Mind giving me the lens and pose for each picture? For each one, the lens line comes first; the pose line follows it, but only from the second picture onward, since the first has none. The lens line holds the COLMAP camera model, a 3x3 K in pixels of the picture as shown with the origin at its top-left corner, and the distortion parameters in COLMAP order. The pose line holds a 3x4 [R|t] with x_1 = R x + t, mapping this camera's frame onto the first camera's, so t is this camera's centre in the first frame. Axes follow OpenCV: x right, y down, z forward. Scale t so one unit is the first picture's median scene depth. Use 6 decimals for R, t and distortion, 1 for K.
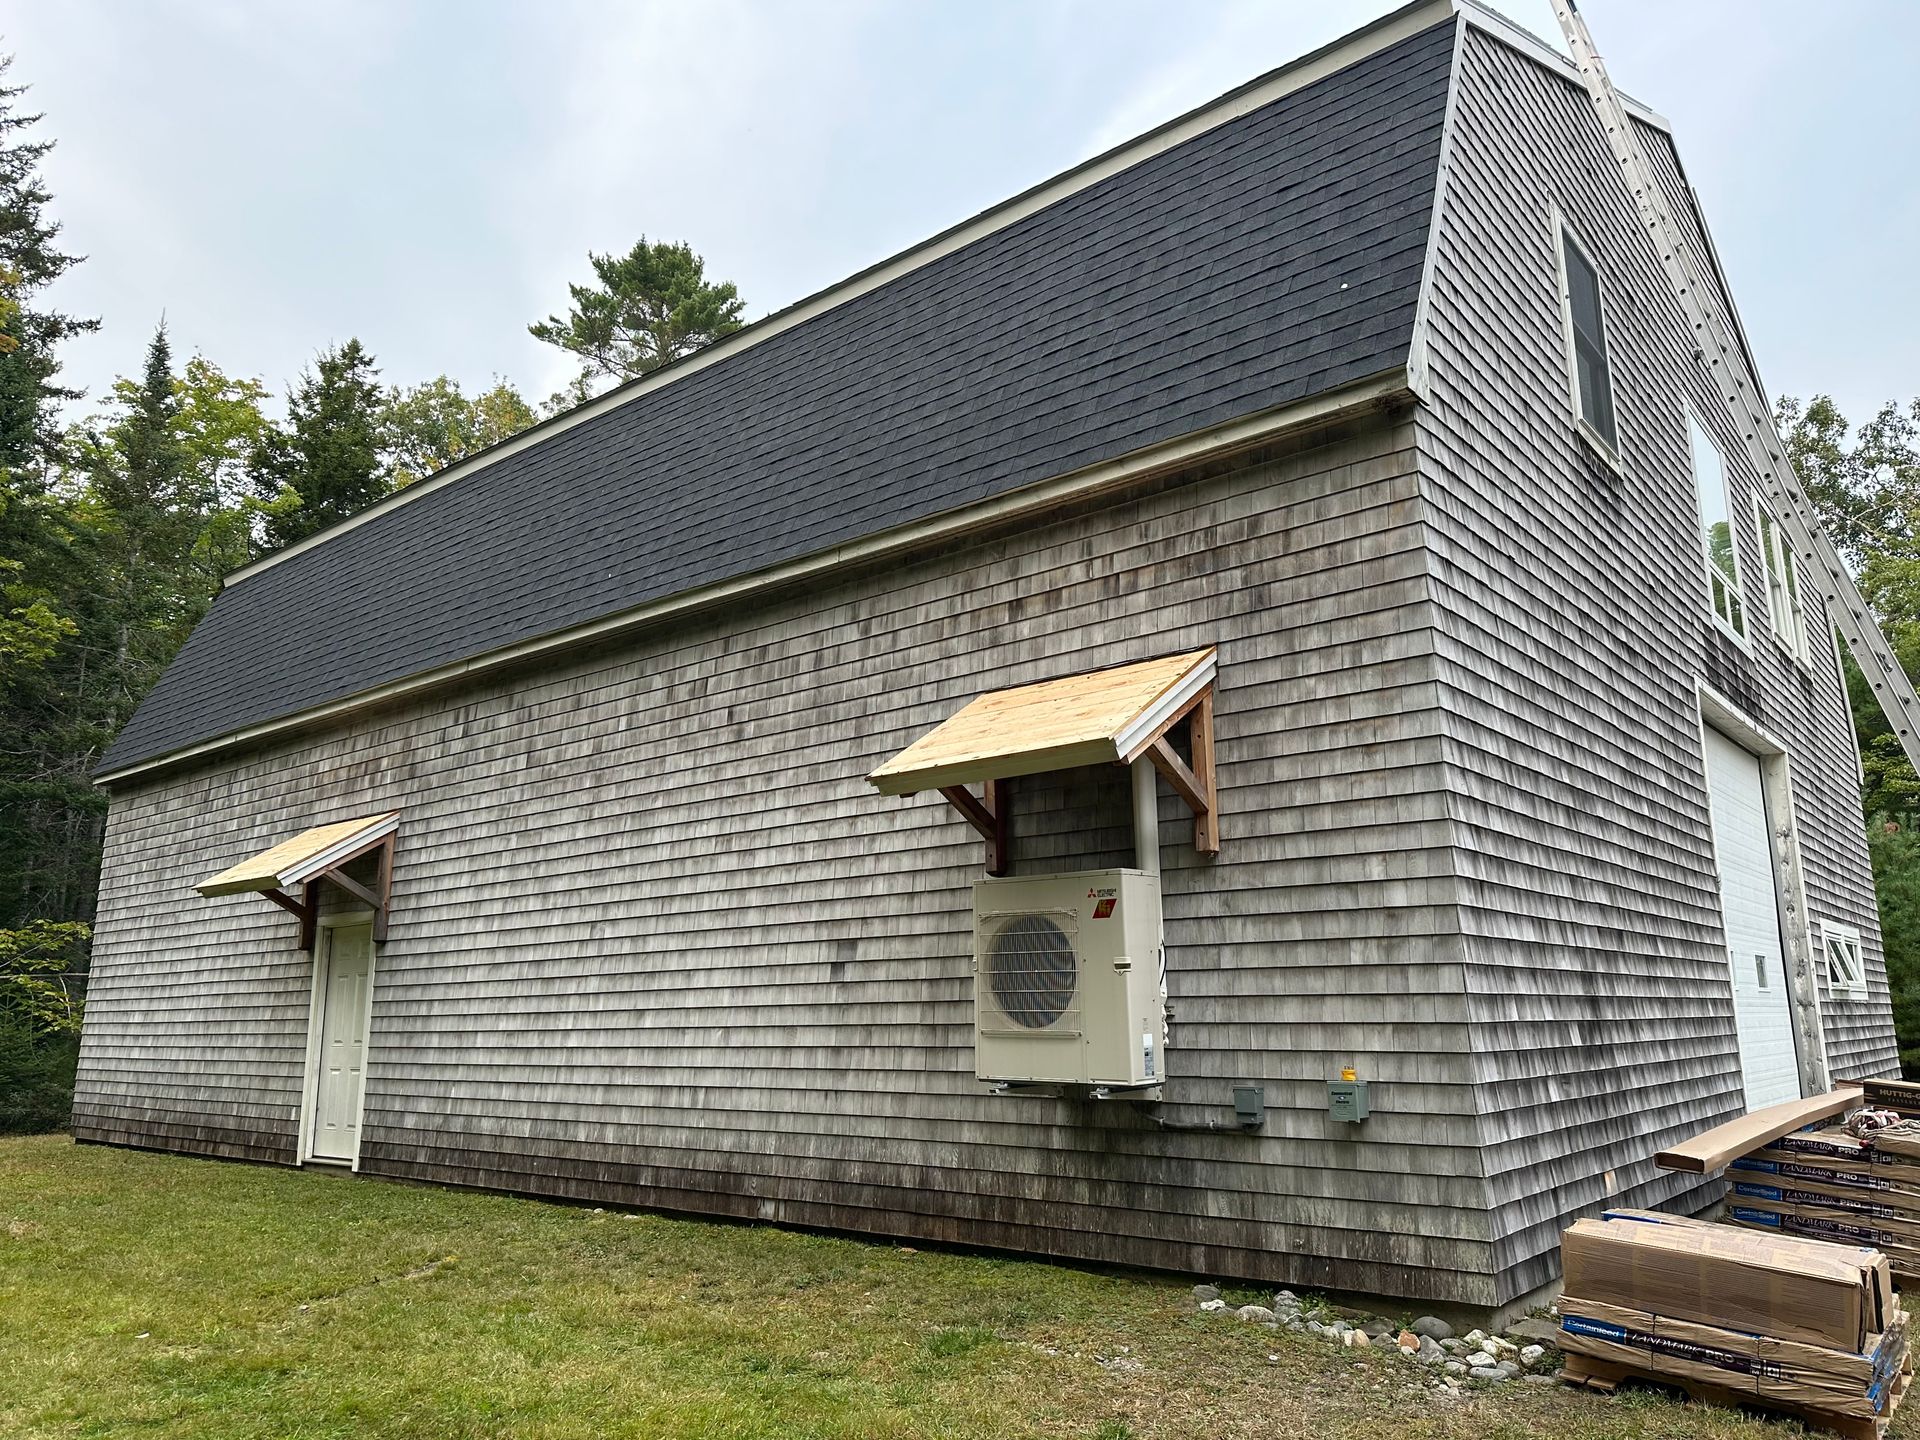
lens RADIAL K [[1338.2, 0, 960.0], [0, 1338.2, 720.0], [0, 0, 1]] dist [0.124899, -0.194662]
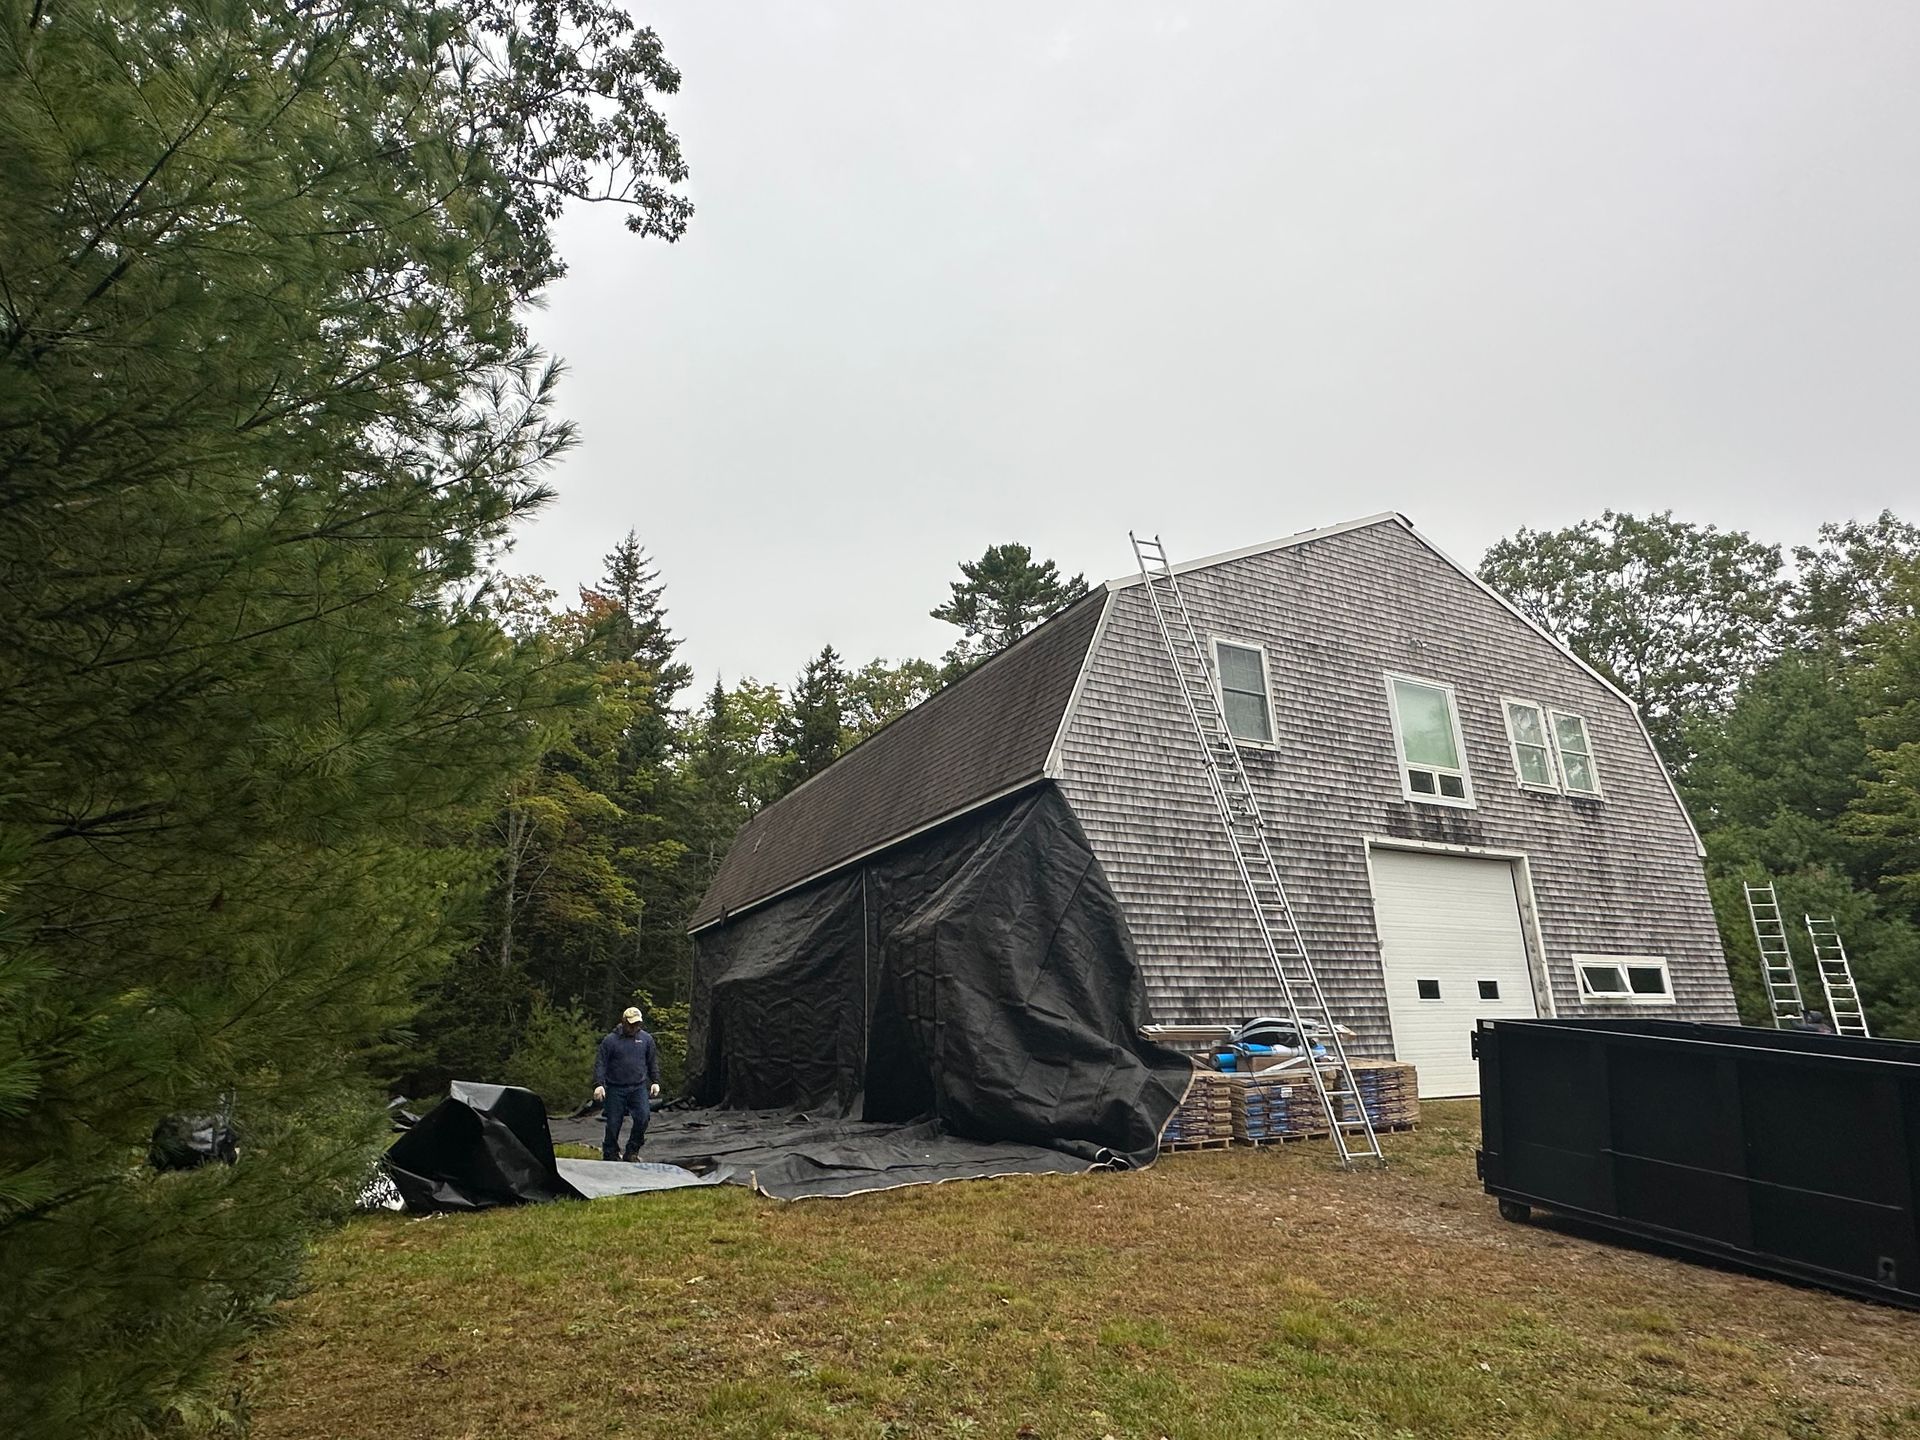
lens RADIAL K [[1070.0, 0, 965.9], [0, 1070.0, 728.4], [0, 0, 1]] dist [0.001776, 0.001648]
pose [[0.932151, -0.125656, -0.339566, 0.547216], [0.095488, 0.989961, -0.104206, -0.082805], [0.349252, 0.064712, 0.934792, -0.615172]]
